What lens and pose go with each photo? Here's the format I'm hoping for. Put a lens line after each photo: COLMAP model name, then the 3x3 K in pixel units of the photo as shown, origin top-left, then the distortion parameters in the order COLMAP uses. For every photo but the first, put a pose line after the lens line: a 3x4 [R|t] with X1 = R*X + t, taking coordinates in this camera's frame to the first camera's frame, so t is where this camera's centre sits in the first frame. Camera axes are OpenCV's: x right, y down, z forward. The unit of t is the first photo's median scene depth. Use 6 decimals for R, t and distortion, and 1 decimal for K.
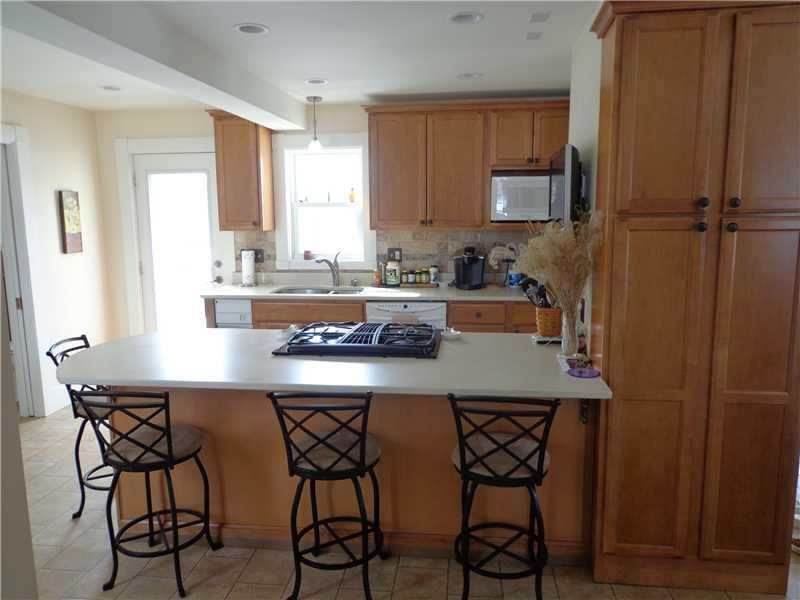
lens RADIAL K [[624.3, 0, 400.0], [0, 624.3, 300.0], [0, 0, 1]] dist [0.000557, -0.000489]
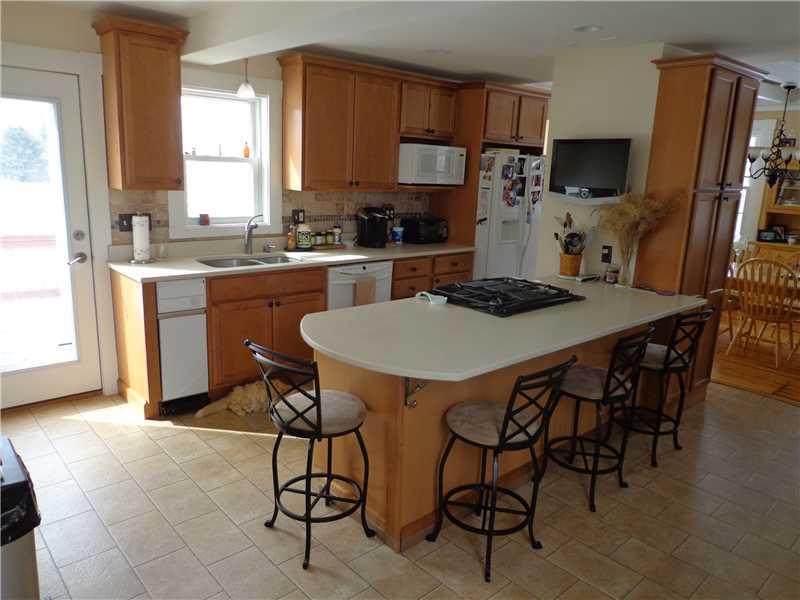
lens RADIAL K [[586.9, 0, 412.1], [0, 586.9, 300.7], [0, 0, 1]] dist [-0.000621, 0.000817]
pose [[0.644198, -0.133443, 0.753128, -0.629039], [0.067911, 0.990753, 0.117457, -0.041109], [-0.761838, -0.024520, 0.647303, 0.301539]]
